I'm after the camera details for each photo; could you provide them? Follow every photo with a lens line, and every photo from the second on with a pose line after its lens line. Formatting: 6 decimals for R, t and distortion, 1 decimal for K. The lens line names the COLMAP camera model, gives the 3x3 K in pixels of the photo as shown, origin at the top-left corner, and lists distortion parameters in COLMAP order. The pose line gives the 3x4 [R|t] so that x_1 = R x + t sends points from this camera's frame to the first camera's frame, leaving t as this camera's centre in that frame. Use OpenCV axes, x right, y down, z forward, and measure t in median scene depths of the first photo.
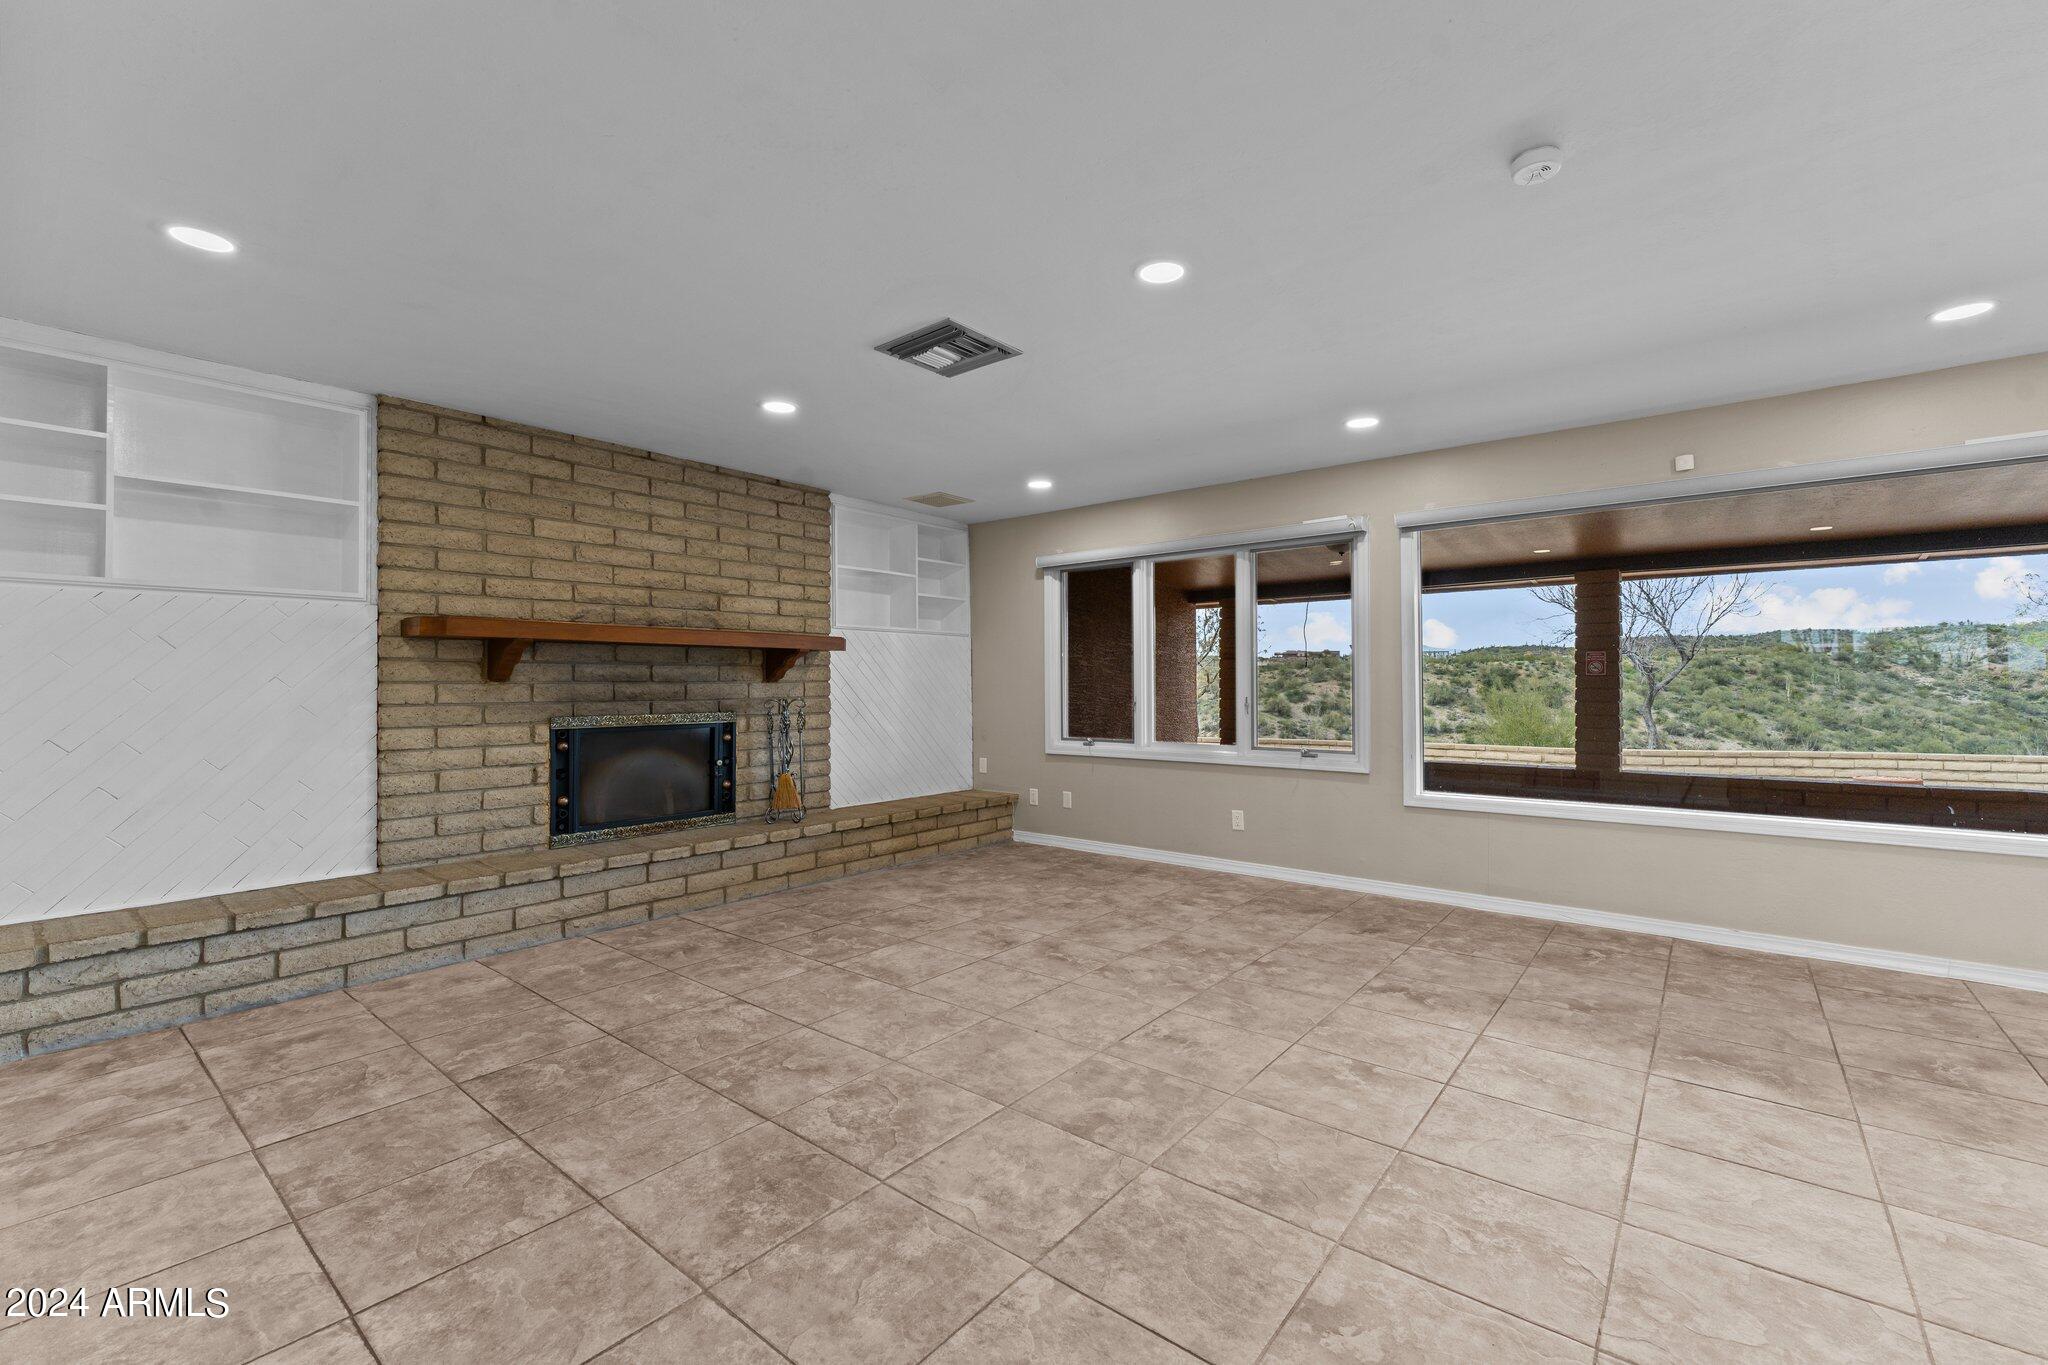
lens RADIAL K [[857.2, 0, 1024.0], [0, 857.2, 682.5], [0, 0, 1]] dist [-0.003500, 0.000594]
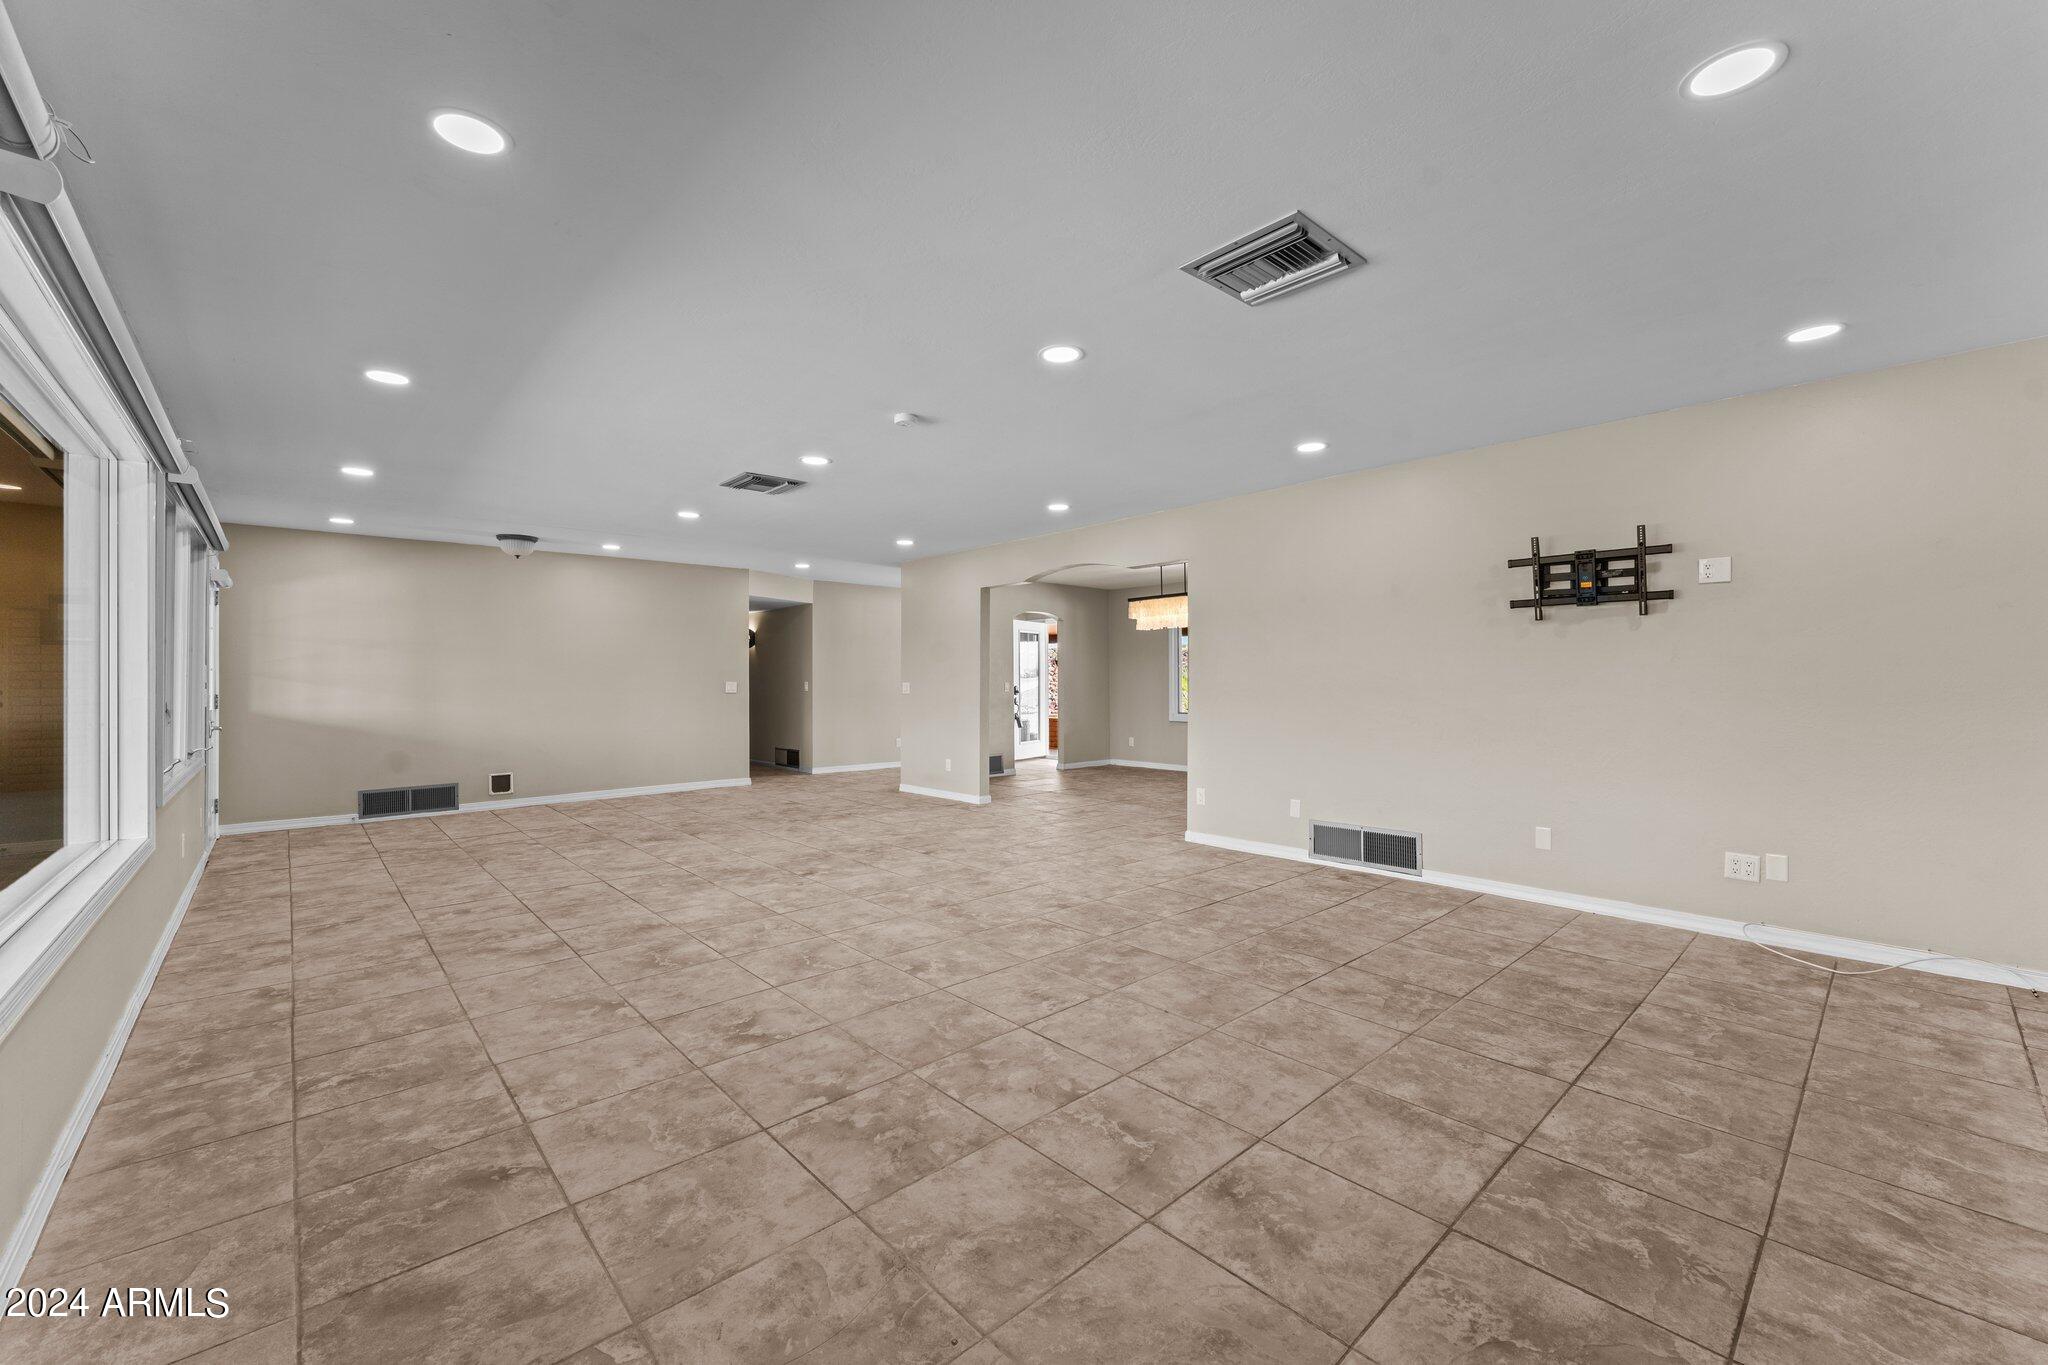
lens RADIAL K [[813.7, 0, 1024.0], [0, 813.7, 682.5], [0, 0, 1]] dist [-0.000580, 0.000028]
pose [[-0.988937, 0.005662, 0.148227, 0.028085], [0.005657, 0.999984, -0.000457, 0.003410], [-0.148227, 0.000387, -0.988953, 1.524132]]
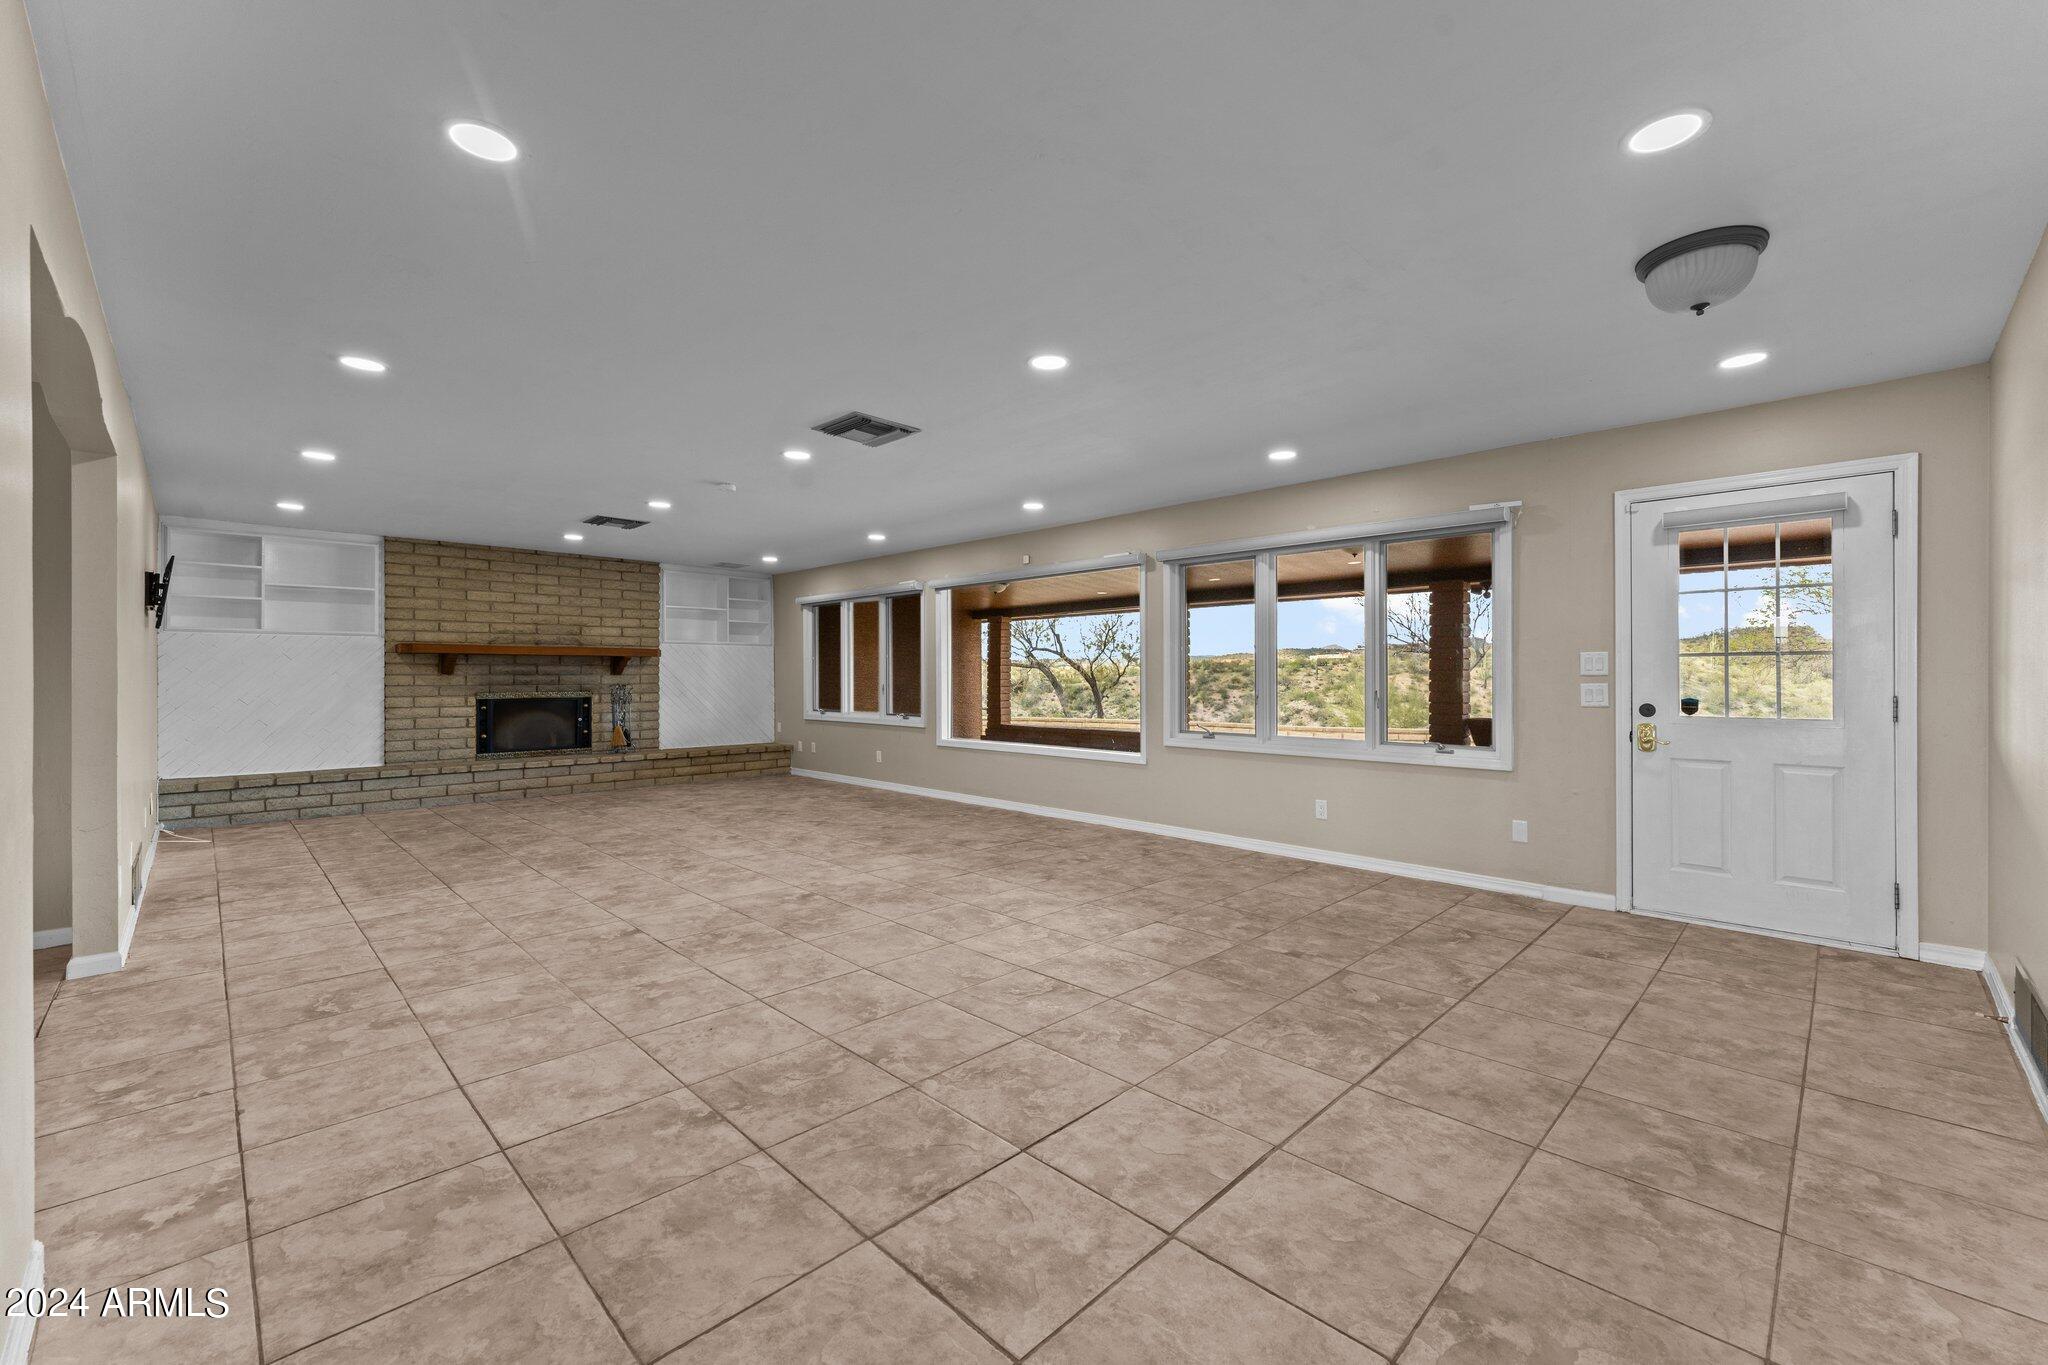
lens RADIAL K [[828.2, 0, 1030.9], [0, 828.2, 677.5], [0, 0, 1]] dist [0.001169, 0.000314]
pose [[0.995374, 0.002928, -0.096027, 0.988171], [-0.002546, 0.999988, 0.004108, -0.005698], [0.096038, -0.003844, 0.995370, -0.843151]]
